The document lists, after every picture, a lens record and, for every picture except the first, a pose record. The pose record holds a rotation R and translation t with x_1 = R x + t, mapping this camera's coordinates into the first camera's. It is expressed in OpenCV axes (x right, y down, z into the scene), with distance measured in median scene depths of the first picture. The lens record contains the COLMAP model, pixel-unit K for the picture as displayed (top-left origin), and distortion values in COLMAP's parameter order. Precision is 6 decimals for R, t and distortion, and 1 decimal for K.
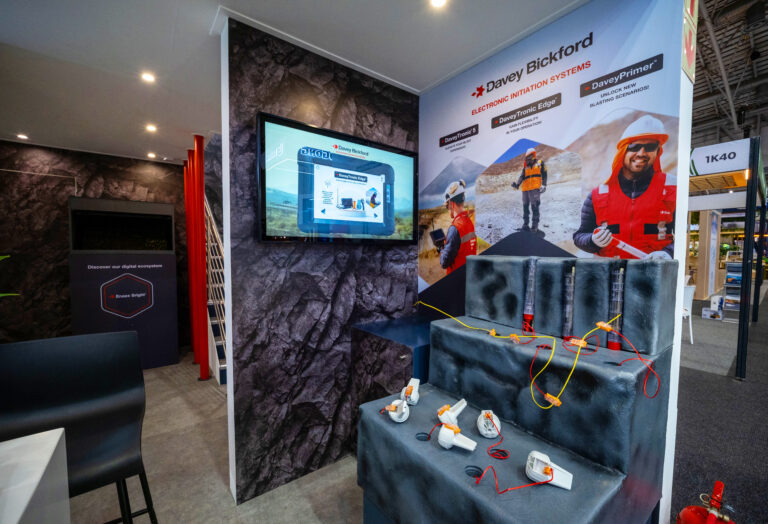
lens RADIAL K [[318.5, 0, 384.0], [0, 318.5, 262.0], [0, 0, 1]] dist [-0.007798, 0.000124]
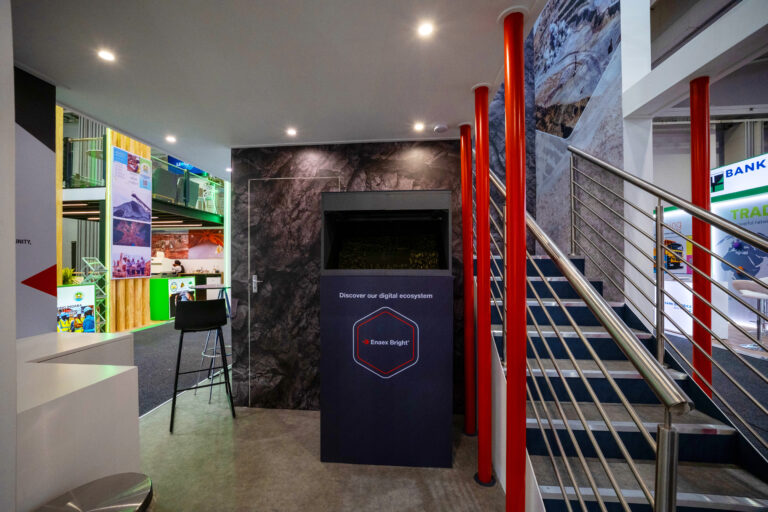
lens RADIAL K [[315.2, 0, 379.7], [0, 315.2, 258.8], [0, 0, 1]] dist [-0.016415, 0.000001]
pose [[0.746317, -0.011386, -0.665493, -0.740772], [-0.021521, 0.998918, -0.041225, -0.060525], [0.665243, 0.045088, 0.745265, 0.961525]]
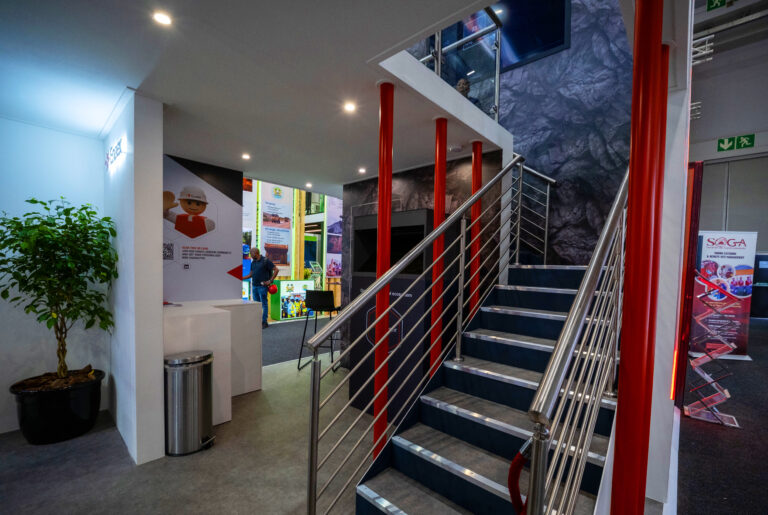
lens RADIAL K [[327.3, 0, 384.9], [0, 327.3, 277.2], [0, 0, 1]] dist [-0.018688, -0.000035]
pose [[0.190811, 0.032600, -0.981085, 0.043806], [-0.066150, 0.997604, 0.020283, -0.082796], [0.979395, 0.061028, 0.192510, 1.530382]]
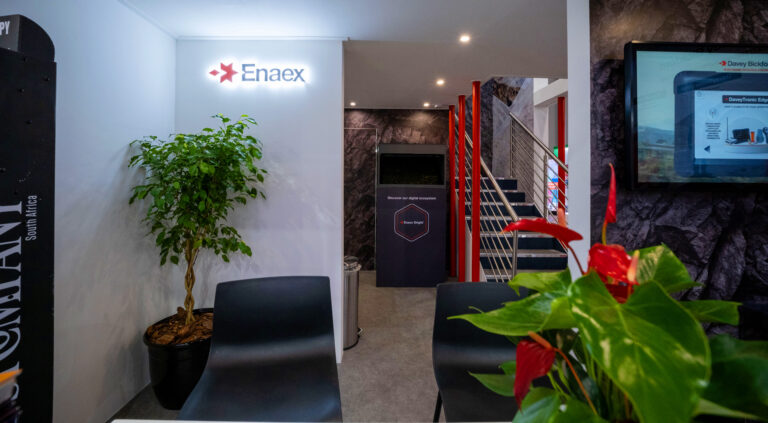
lens RADIAL K [[312.7, 0, 380.9], [0, 312.7, 171.4], [0, 0, 1]] dist [-0.003436, -0.000368]
pose [[0.804414, -0.007770, -0.594018, -0.359680], [-0.028826, 0.998226, -0.052092, -0.040827], [0.593369, 0.059027, 0.802763, -0.065951]]
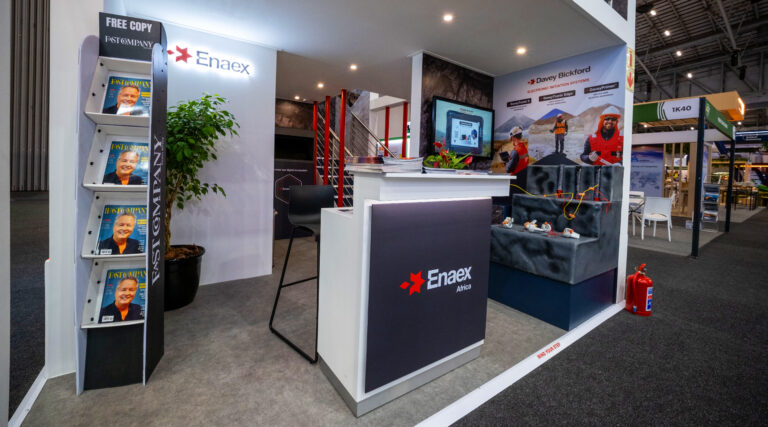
lens RADIAL K [[307.8, 0, 386.3], [0, 307.8, 172.4], [0, 0, 1]] dist [-0.000883, -0.000026]
pose [[0.999274, 0.029566, -0.024038, -0.545242], [-0.030336, 0.999017, -0.032322, 0.110980], [0.023059, 0.033028, 0.999188, -0.911556]]
